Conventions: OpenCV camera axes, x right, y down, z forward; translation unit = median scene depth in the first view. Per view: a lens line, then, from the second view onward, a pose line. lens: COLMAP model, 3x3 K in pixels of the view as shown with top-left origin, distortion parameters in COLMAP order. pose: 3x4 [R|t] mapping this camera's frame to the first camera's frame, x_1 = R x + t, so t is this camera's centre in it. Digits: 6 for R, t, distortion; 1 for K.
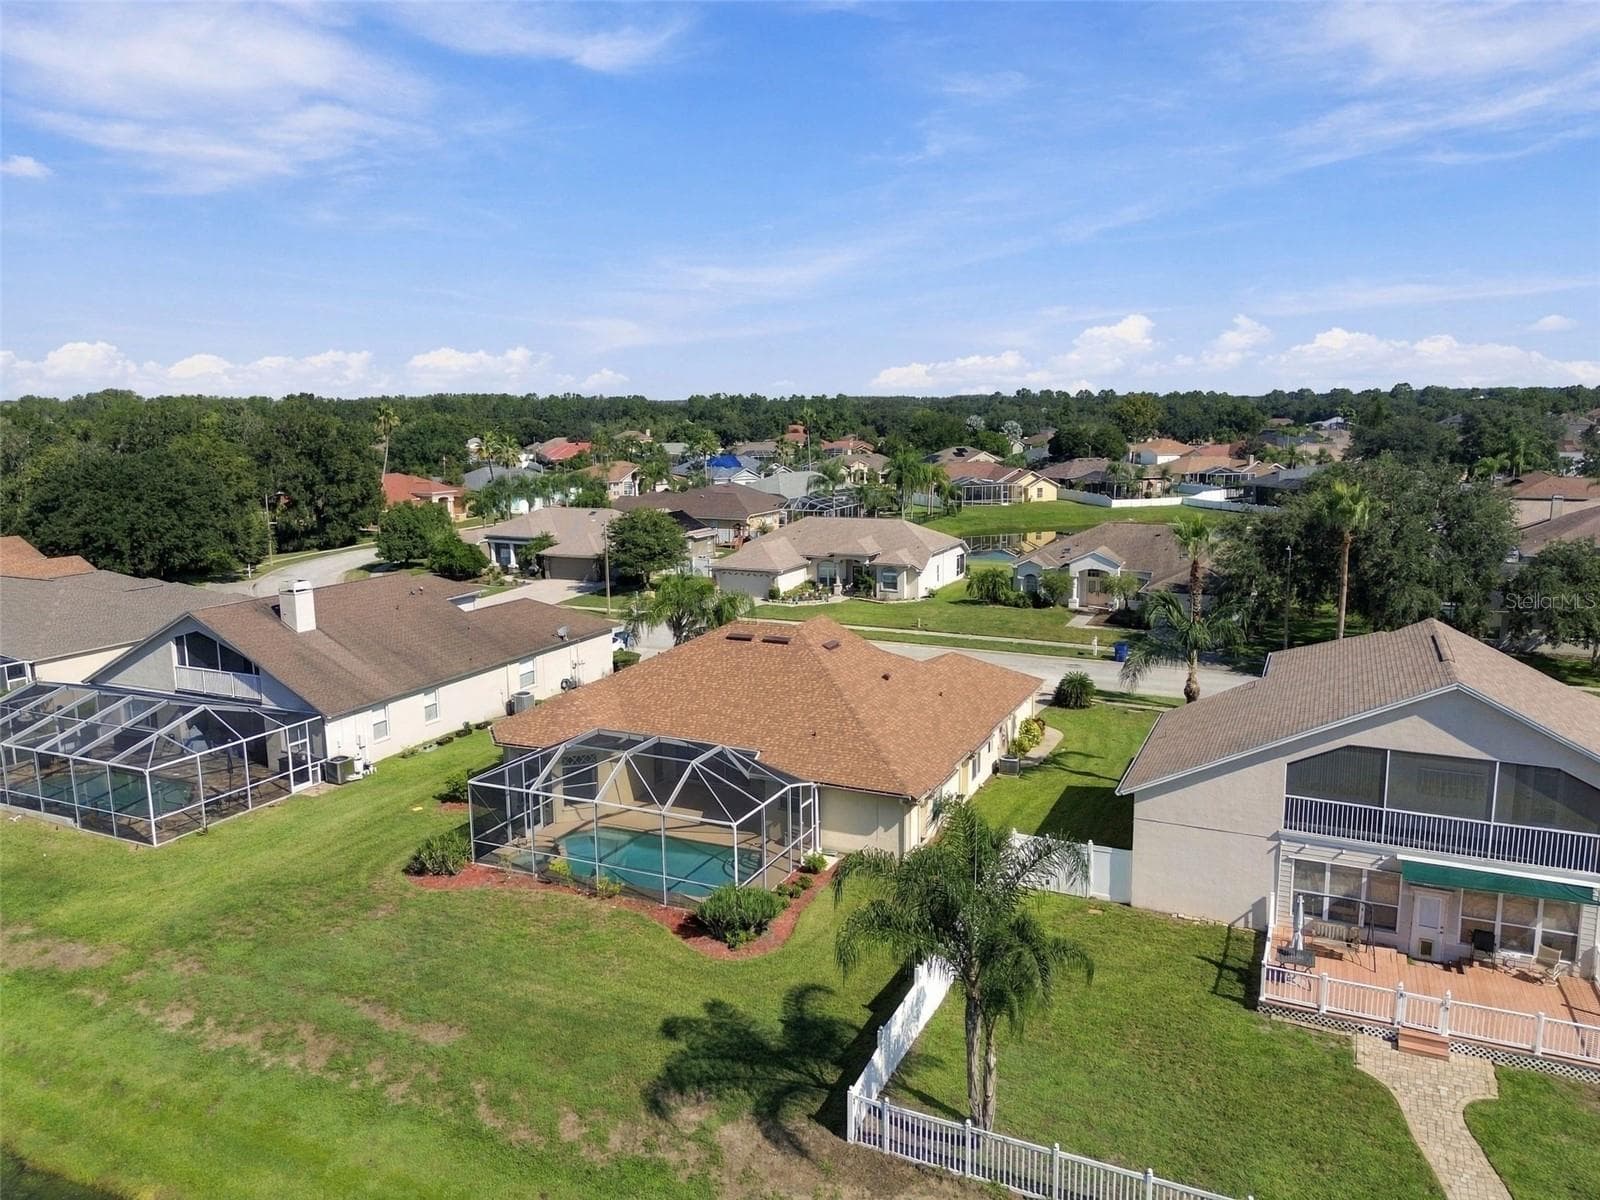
lens RADIAL K [[1137.9, 0, 800.0], [0, 1137.9, 600.0], [0, 0, 1]] dist [0.066200, -0.054342]
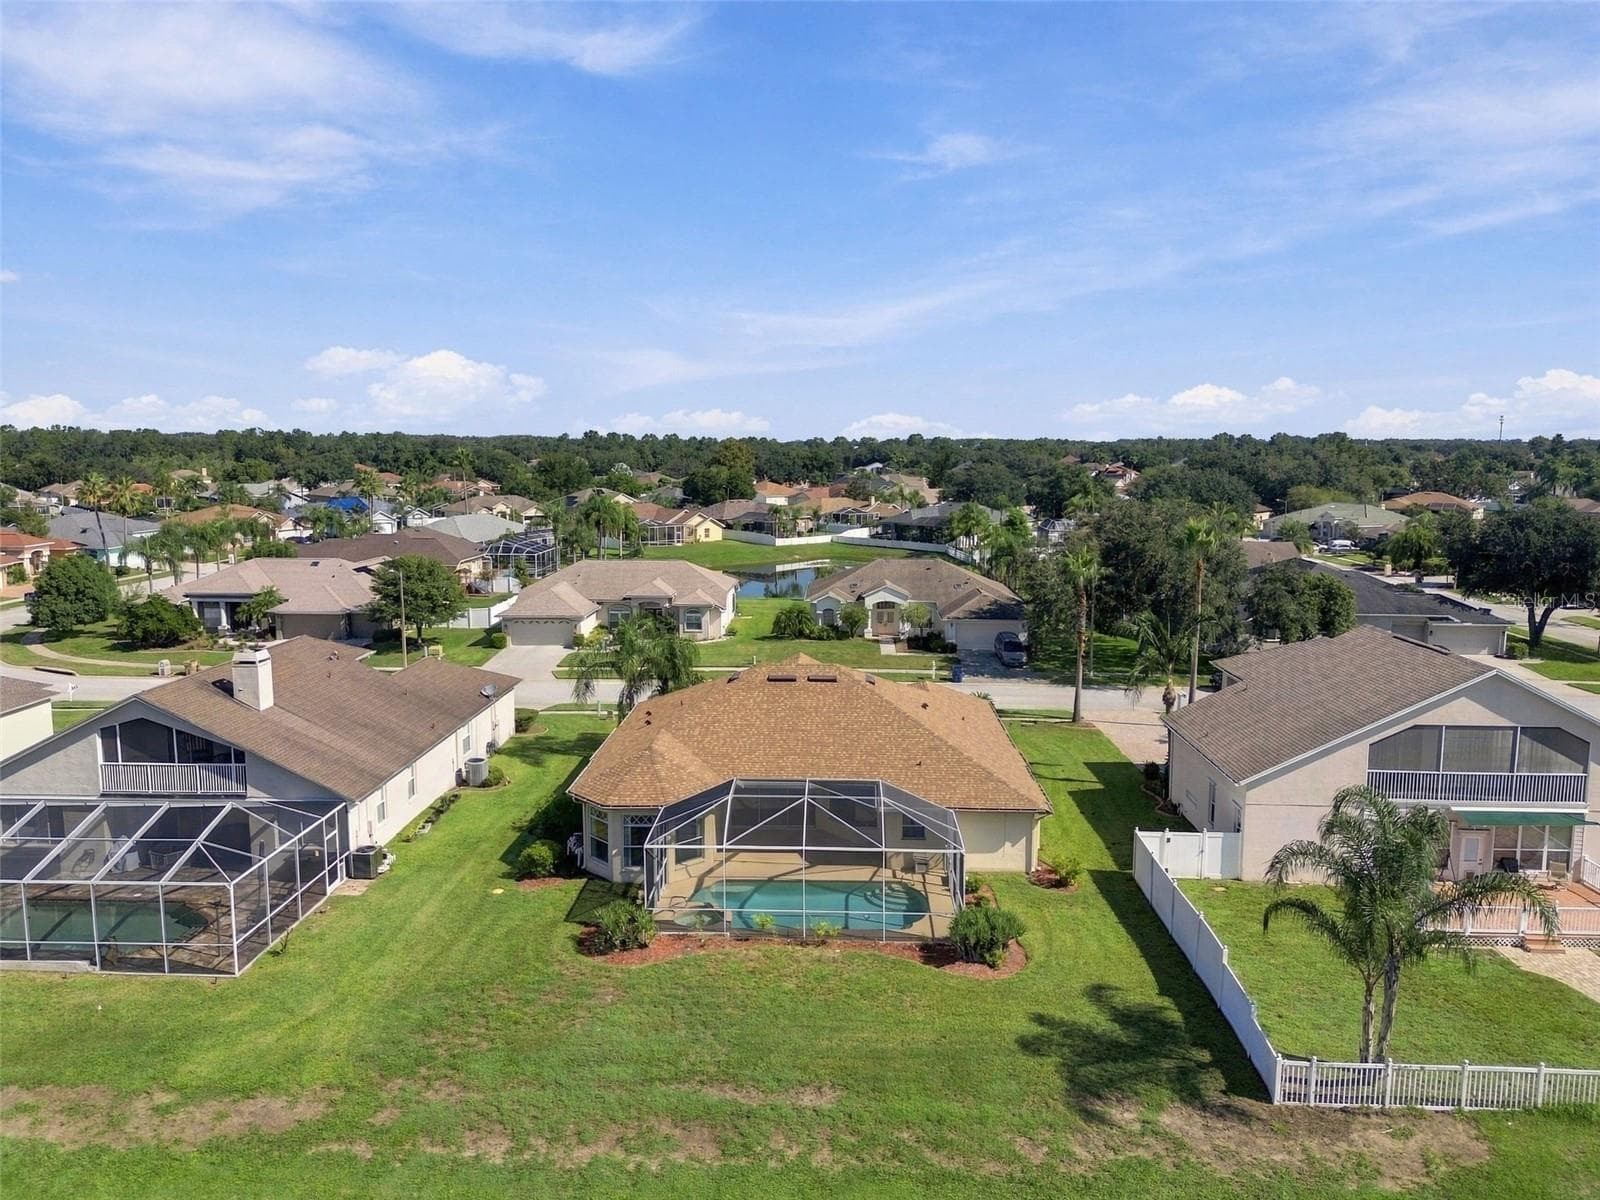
lens RADIAL K [[1134.4, 0, 800.0], [0, 1134.4, 600.0], [0, 0, 1]] dist [0.092522, -0.094088]
pose [[0.921493, -0.041665, 0.386153, -0.428985], [0.055285, 0.998177, -0.024230, -0.011806], [-0.384440, 0.043676, 0.922116, 0.057893]]
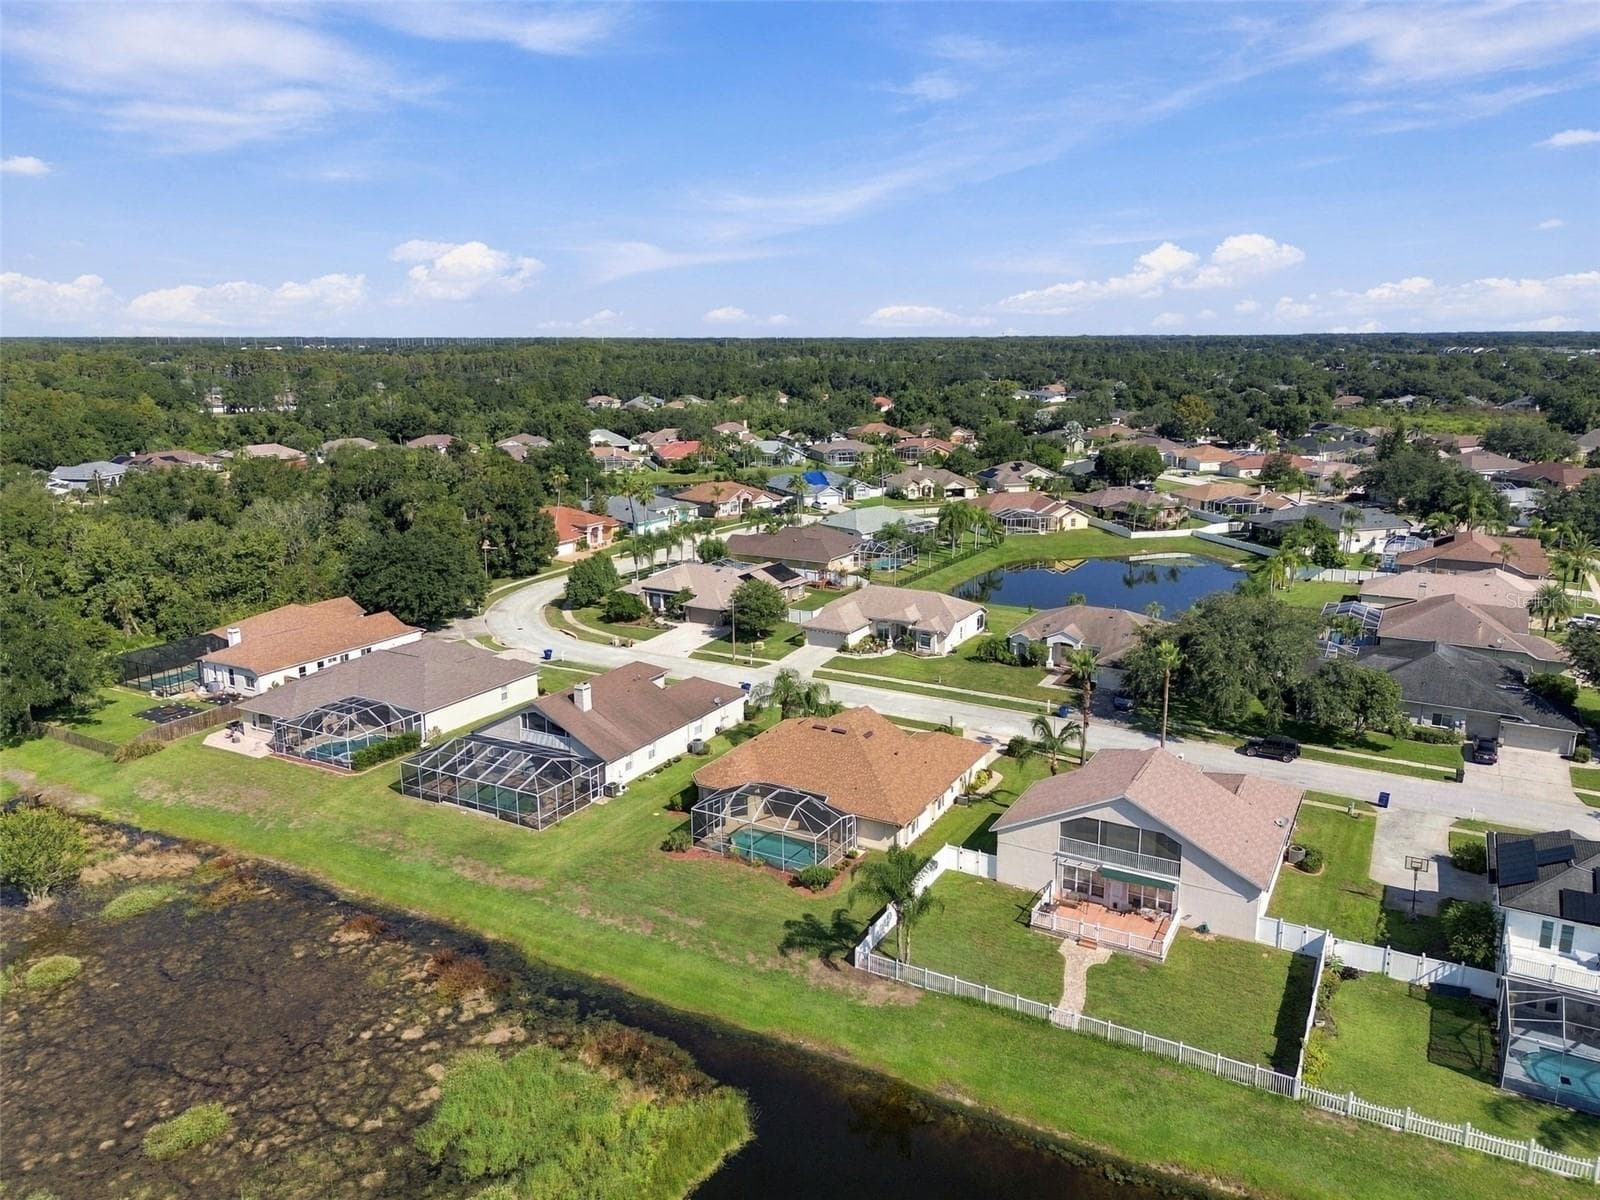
lens RADIAL K [[1134.4, 0, 800.0], [0, 1134.4, 600.0], [0, 0, 1]] dist [0.092522, -0.094088]
pose [[0.997019, 0.022407, -0.073838, 0.048795], [-0.018150, 0.998161, 0.057835, -0.289180], [0.074998, -0.056323, 0.995592, -0.871564]]
